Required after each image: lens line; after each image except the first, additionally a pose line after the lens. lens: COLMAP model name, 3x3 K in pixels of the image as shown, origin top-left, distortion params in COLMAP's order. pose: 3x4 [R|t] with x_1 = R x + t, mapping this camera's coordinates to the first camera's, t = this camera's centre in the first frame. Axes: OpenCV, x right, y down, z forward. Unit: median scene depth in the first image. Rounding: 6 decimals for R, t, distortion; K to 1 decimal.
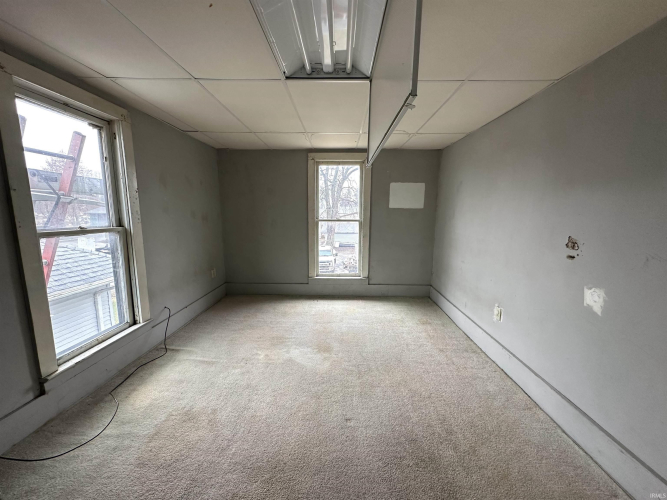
lens RADIAL K [[266.0, 0, 334.5], [0, 266.0, 250.6], [0, 0, 1]] dist [0.000368, 0.000431]
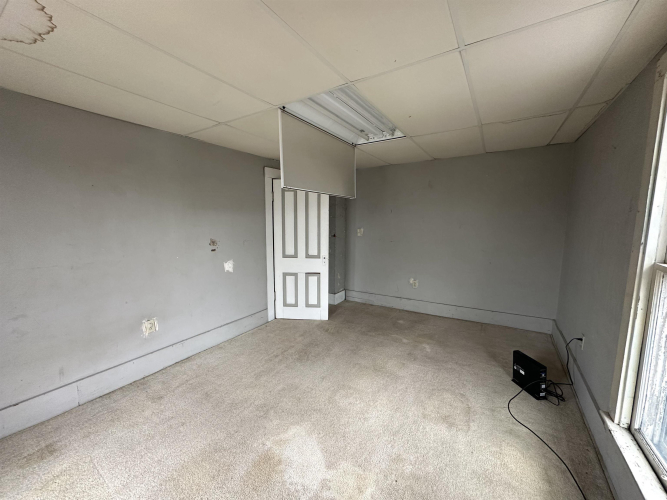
lens RADIAL K [[266.0, 0, 332.9], [0, 266.0, 251.5], [0, 0, 1]] dist [0.000368, 0.000431]
pose [[-0.861639, -0.066673, 0.503123, -0.650938], [0.069309, 0.966588, 0.246786, -0.331135], [-0.502767, 0.247511, -0.828229, 1.972000]]
